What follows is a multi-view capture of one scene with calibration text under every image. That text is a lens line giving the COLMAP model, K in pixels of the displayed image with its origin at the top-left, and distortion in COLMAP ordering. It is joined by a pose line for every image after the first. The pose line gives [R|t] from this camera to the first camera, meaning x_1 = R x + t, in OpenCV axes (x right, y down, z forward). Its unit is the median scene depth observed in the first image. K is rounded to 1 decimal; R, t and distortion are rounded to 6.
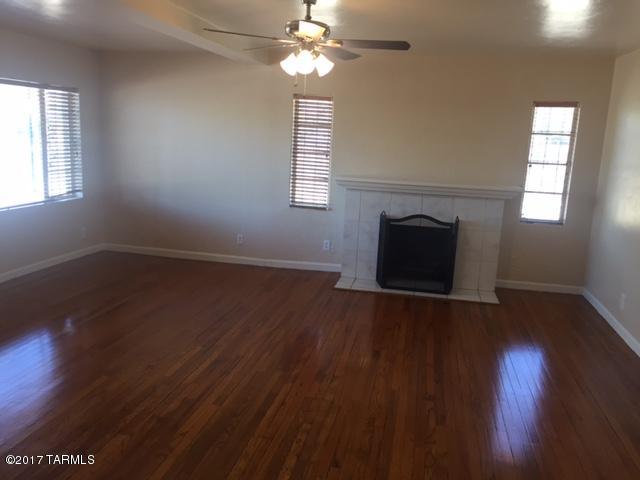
lens RADIAL K [[554.1, 0, 322.0], [0, 554.1, 241.0], [0, 0, 1]] dist [0.051293, -0.034157]
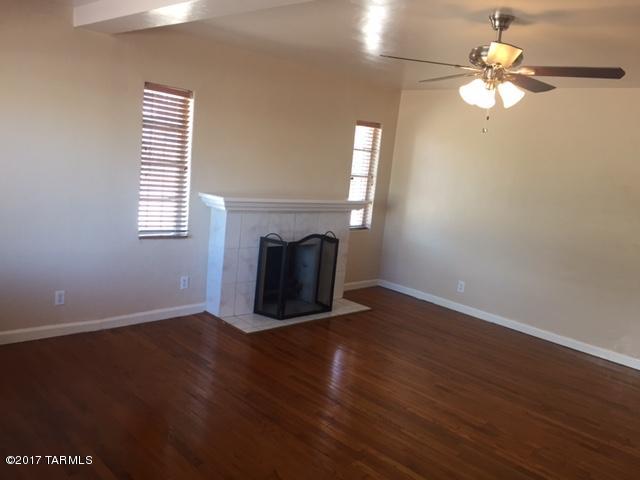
lens RADIAL K [[554.1, 0, 321.3], [0, 554.1, 238.7], [0, 0, 1]] dist [0.051293, -0.034157]
pose [[0.552688, -0.117087, 0.825122, -0.564214], [0.078756, 0.992988, 0.088155, -0.116035], [-0.829659, 0.016261, 0.558034, 0.436087]]
